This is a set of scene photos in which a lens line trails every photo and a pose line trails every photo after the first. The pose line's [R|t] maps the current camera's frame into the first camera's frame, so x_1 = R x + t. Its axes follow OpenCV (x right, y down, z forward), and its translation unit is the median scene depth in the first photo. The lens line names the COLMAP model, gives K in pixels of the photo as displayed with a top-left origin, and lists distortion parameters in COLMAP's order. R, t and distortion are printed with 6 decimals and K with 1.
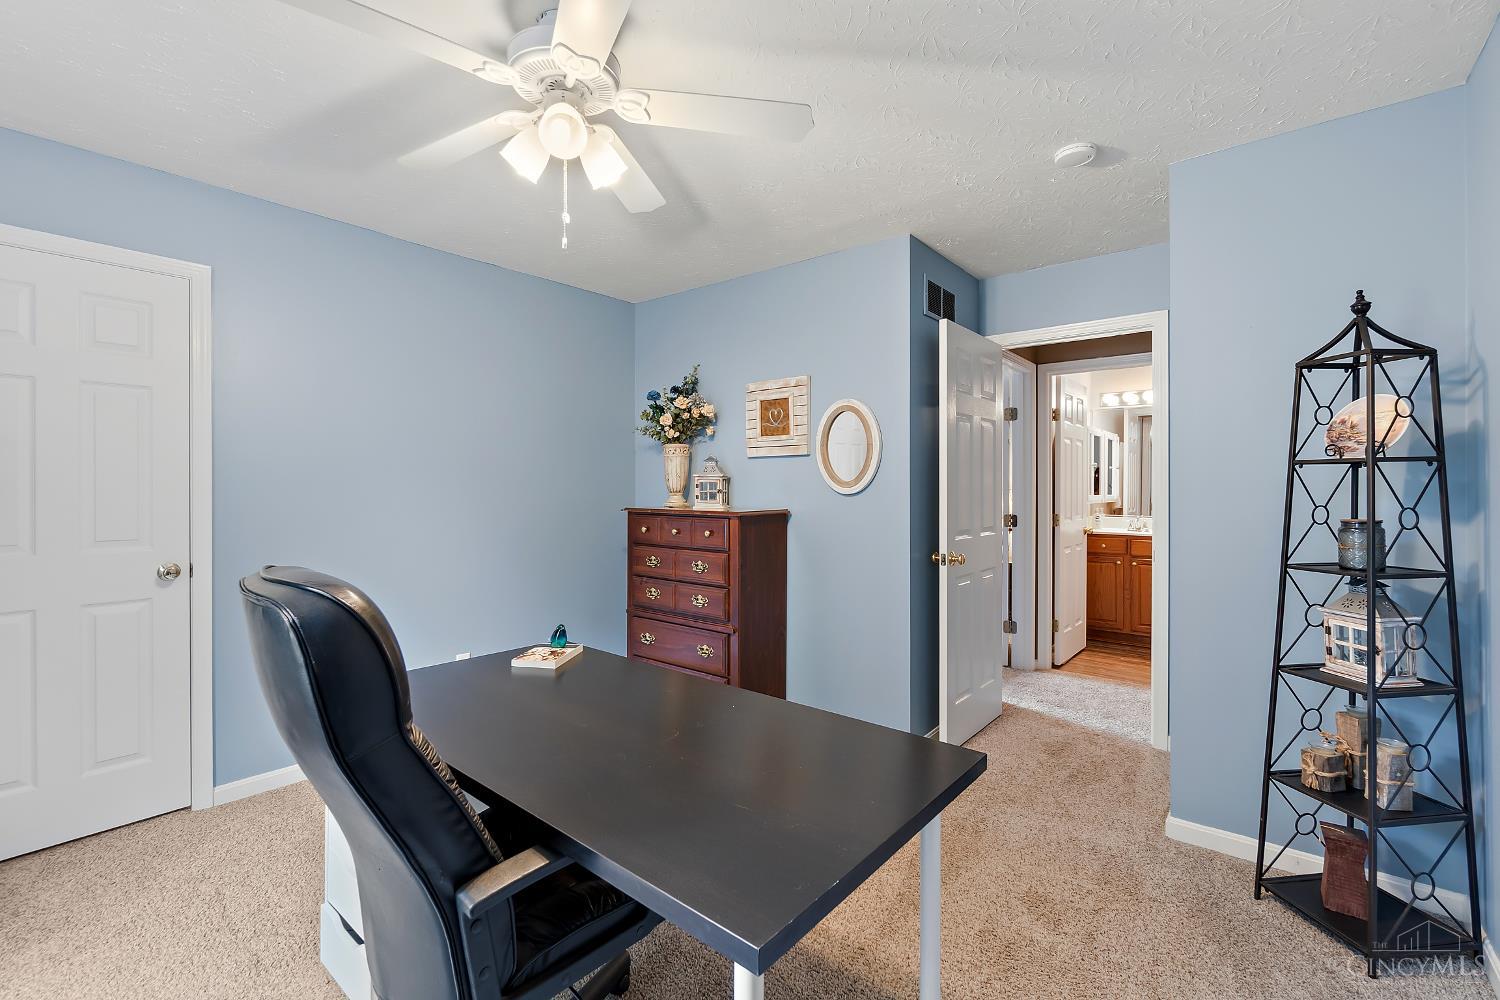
lens RADIAL K [[648.6, 0, 749.1], [0, 648.6, 492.4], [0, 0, 1]] dist [-0.002998, 0.000355]
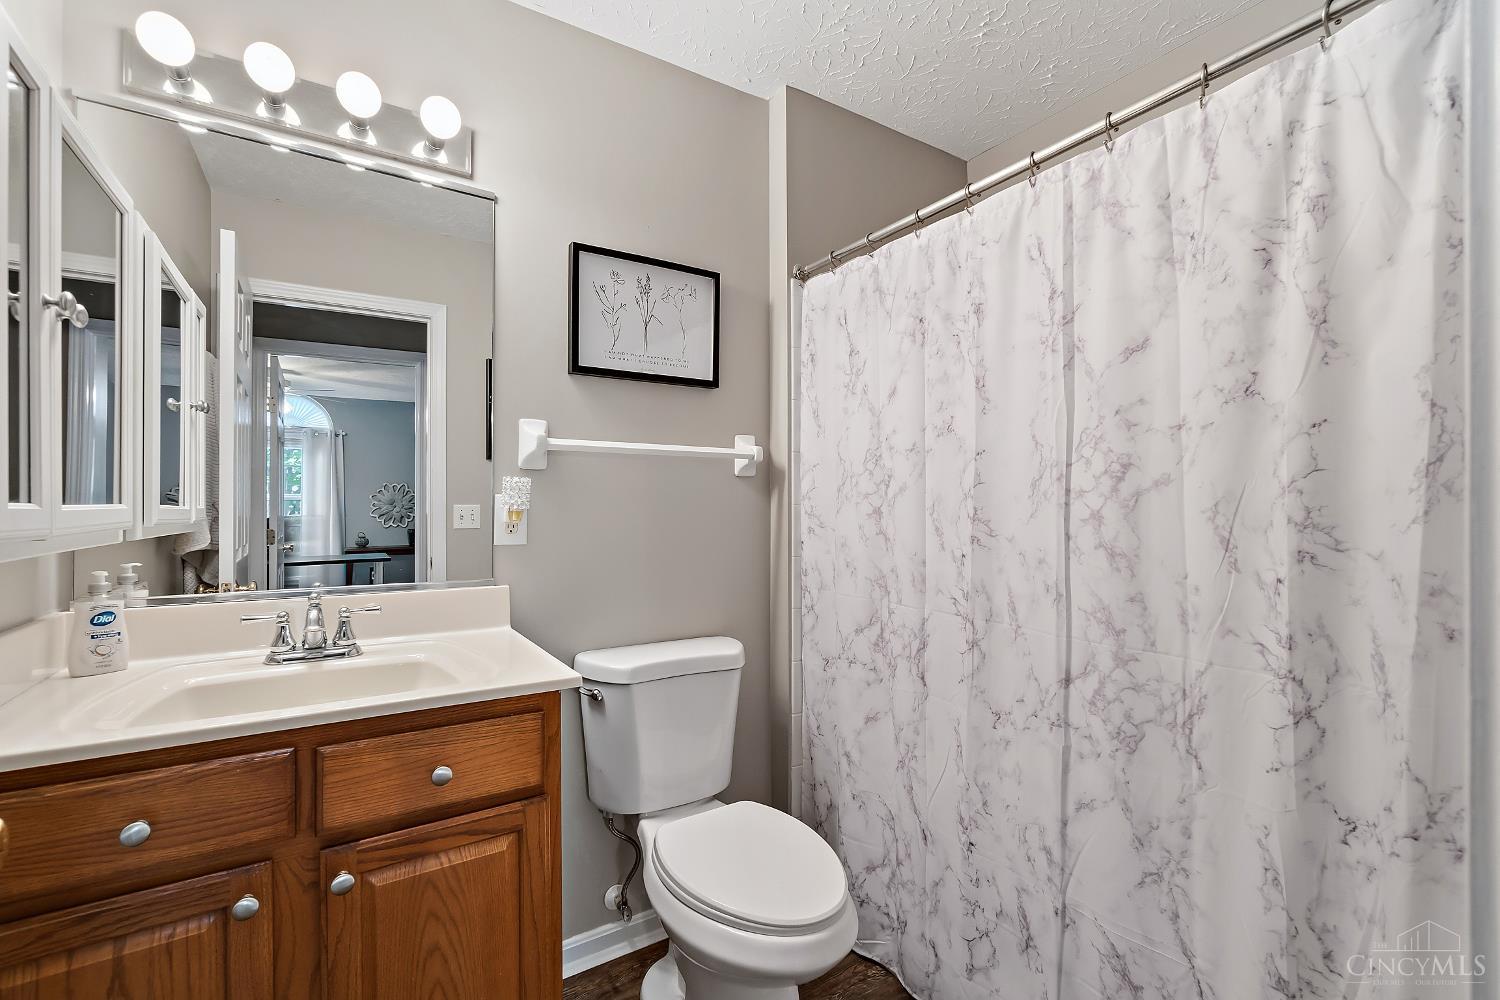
lens RADIAL K [[648.6, 0, 749.7], [0, 648.6, 500.3], [0, 0, 1]] dist [-0.002998, 0.000355]
pose [[0.305783, 0.004896, 0.952089, 0.383721], [-0.001007, 0.999988, -0.004819, 0.002366], [-0.952101, 0.000514, 0.305784, 0.703604]]
